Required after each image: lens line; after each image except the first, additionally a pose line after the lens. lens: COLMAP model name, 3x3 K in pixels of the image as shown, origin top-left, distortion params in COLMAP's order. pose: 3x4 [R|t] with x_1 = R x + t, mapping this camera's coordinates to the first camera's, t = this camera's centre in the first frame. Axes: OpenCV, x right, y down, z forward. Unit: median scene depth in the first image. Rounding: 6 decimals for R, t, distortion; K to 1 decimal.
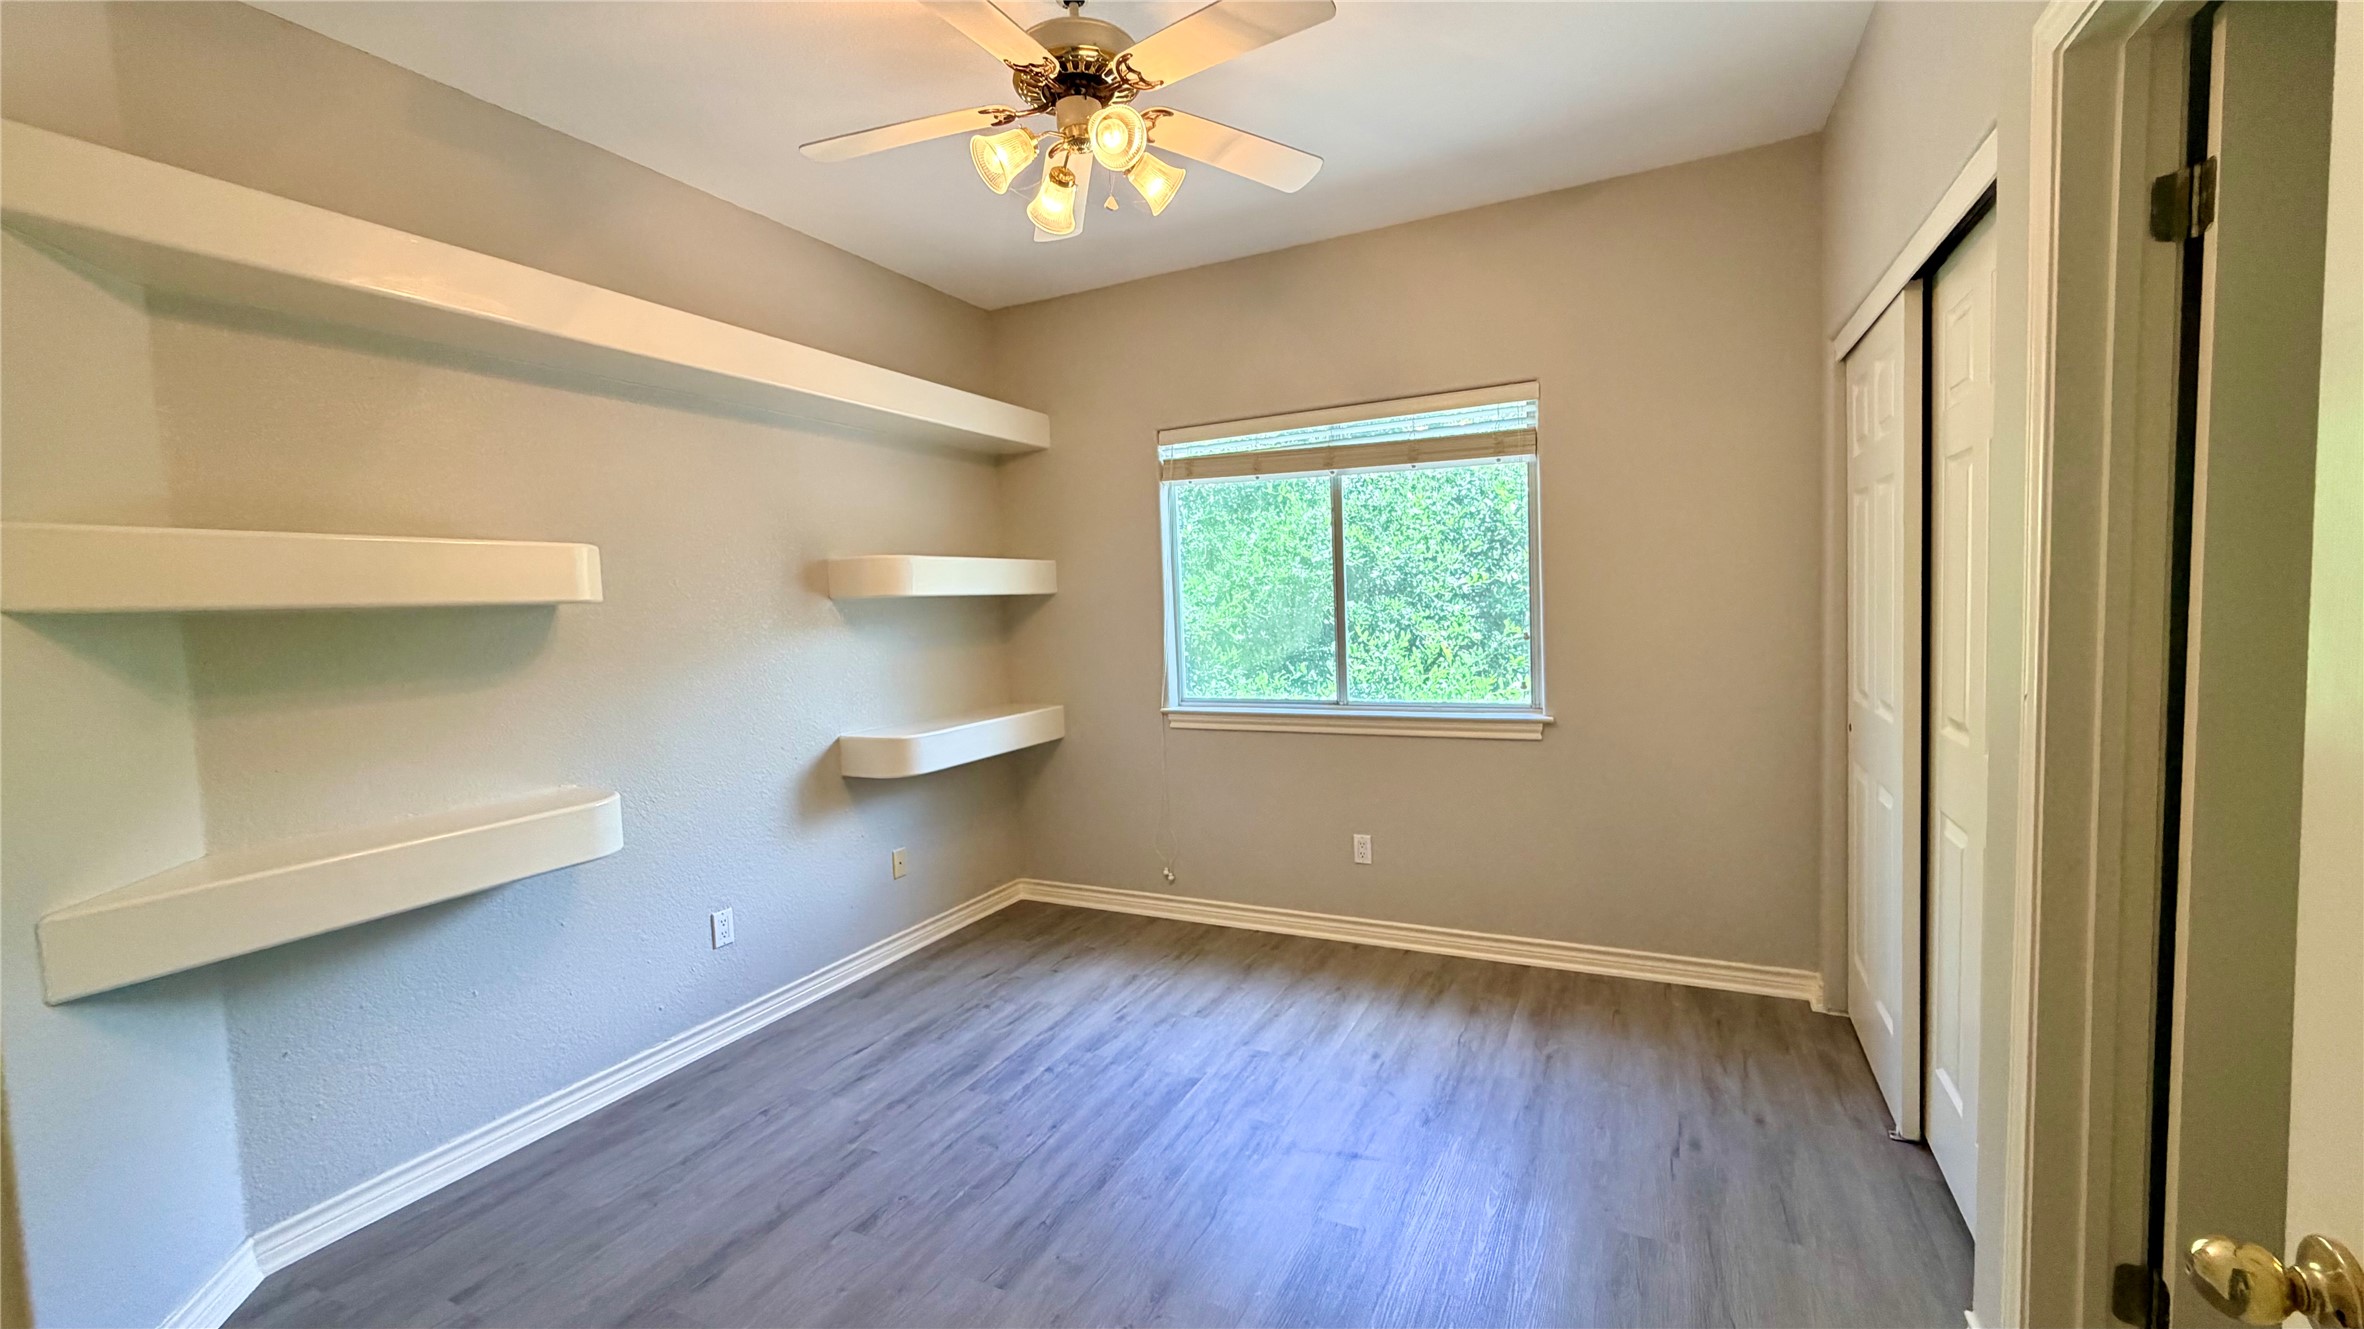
lens RADIAL K [[946.1, 0, 1175.3], [0, 946.1, 664.5], [0, 0, 1]] dist [0.000796, -0.000227]
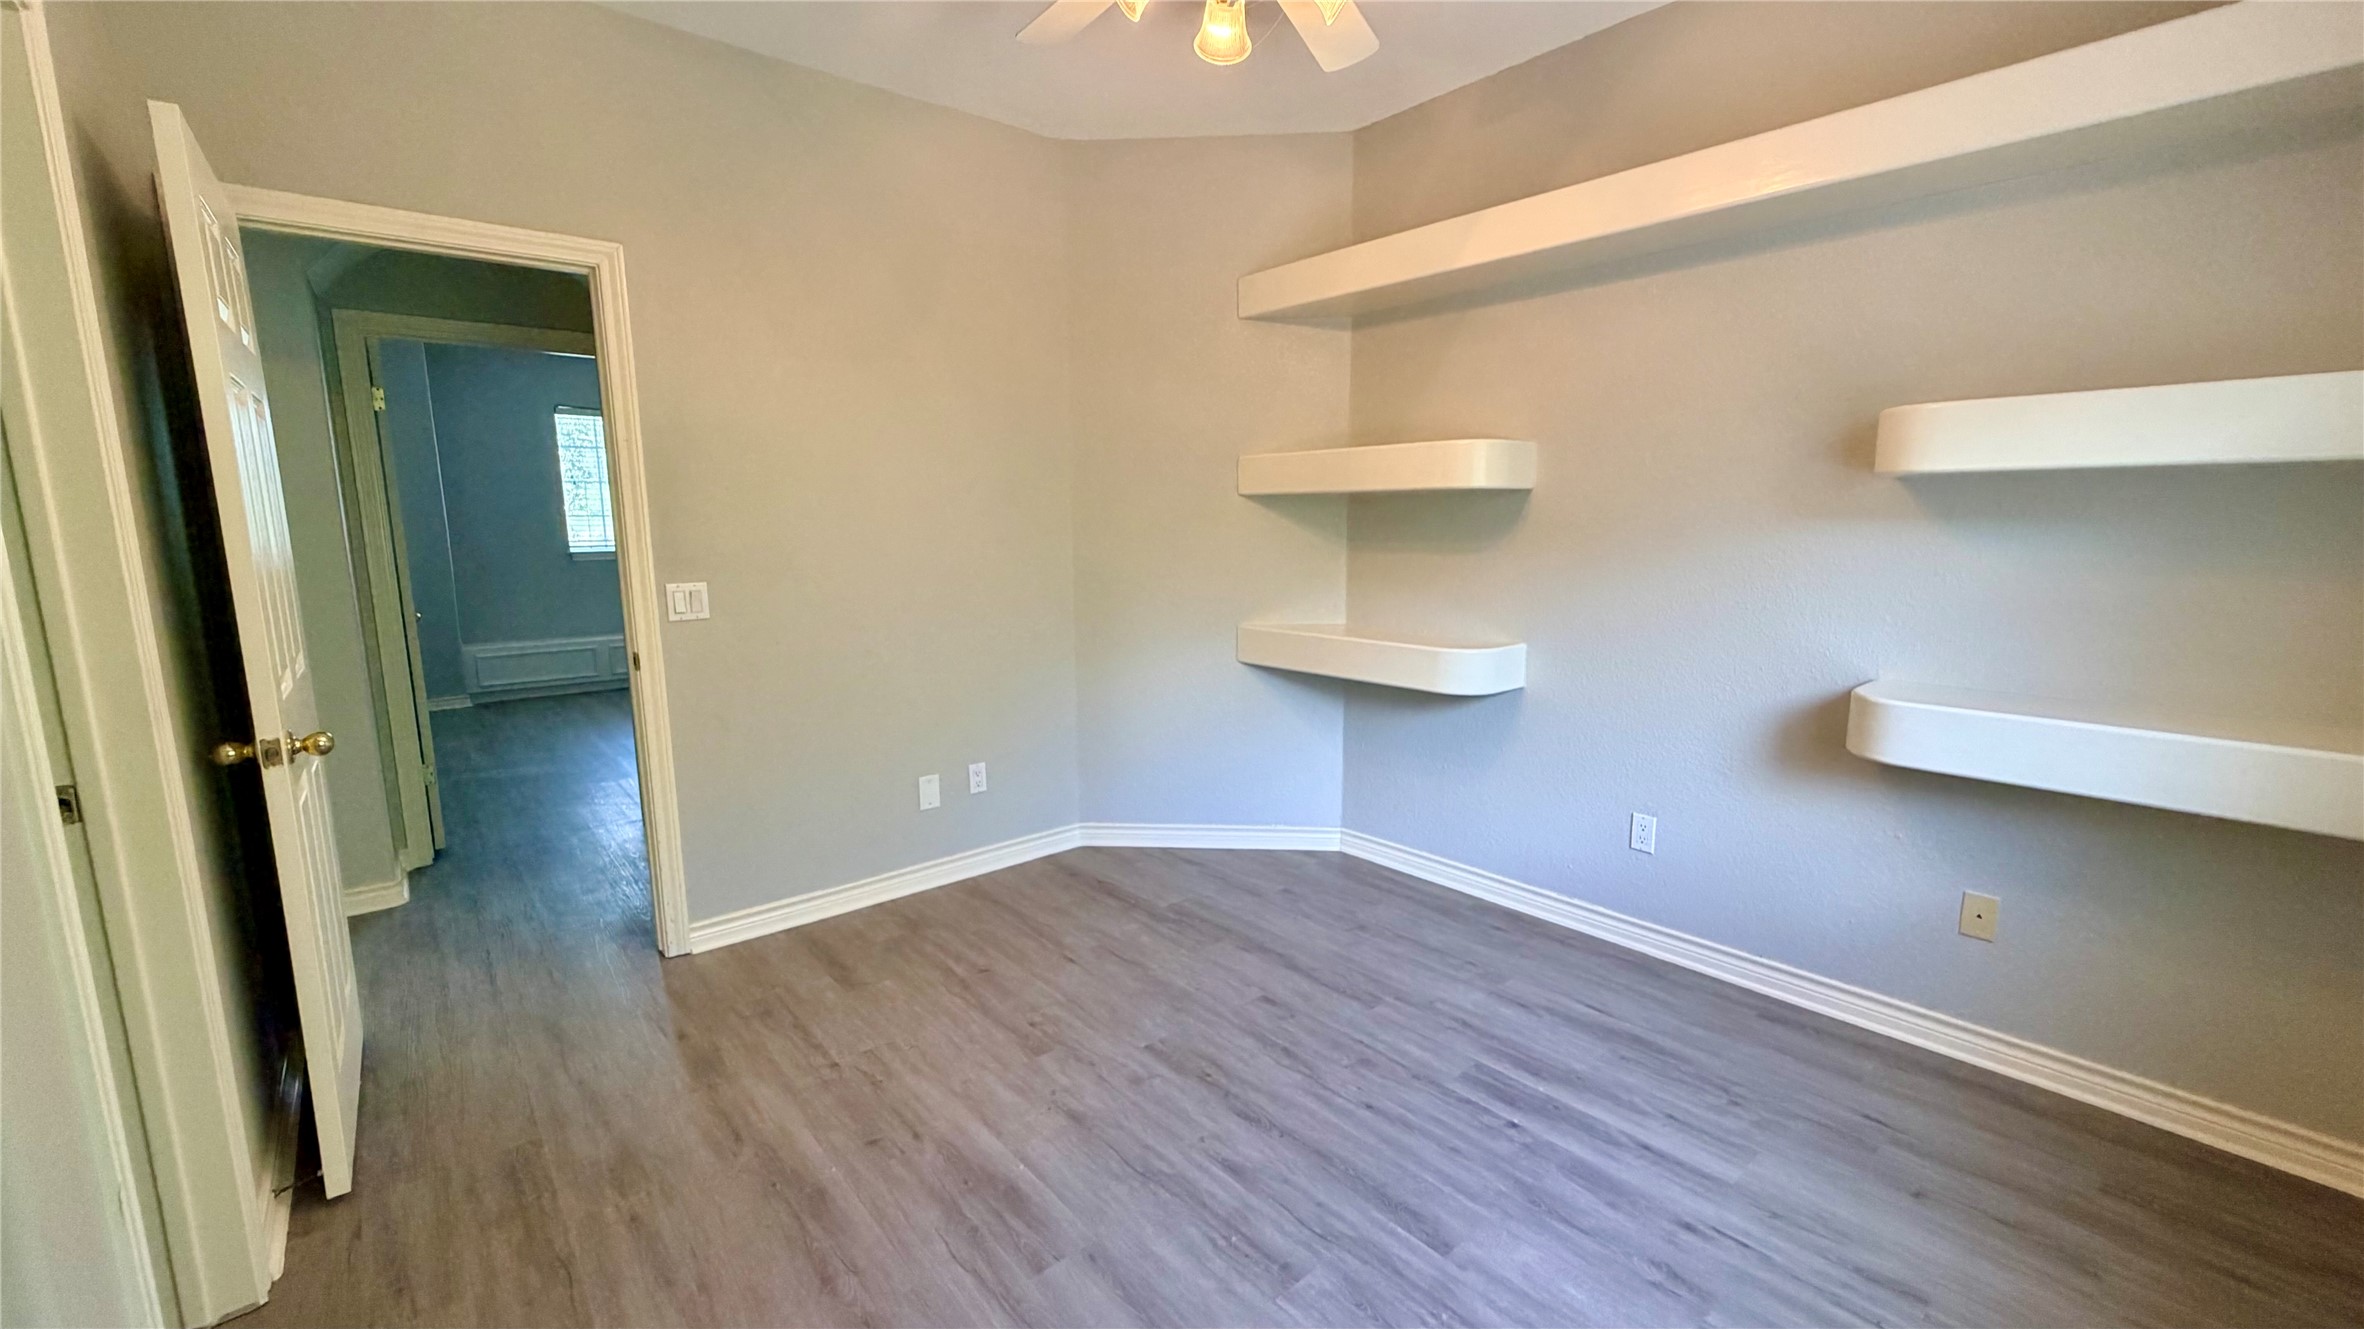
lens RADIAL K [[946.1, 0, 1175.3], [0, 946.1, 664.5], [0, 0, 1]] dist [0.000796, -0.000227]
pose [[-0.391260, 0.189823, -0.900490, 0.607407], [-0.033506, 0.974909, 0.220069, -0.092084], [0.919670, 0.116276, -0.375083, 1.032643]]
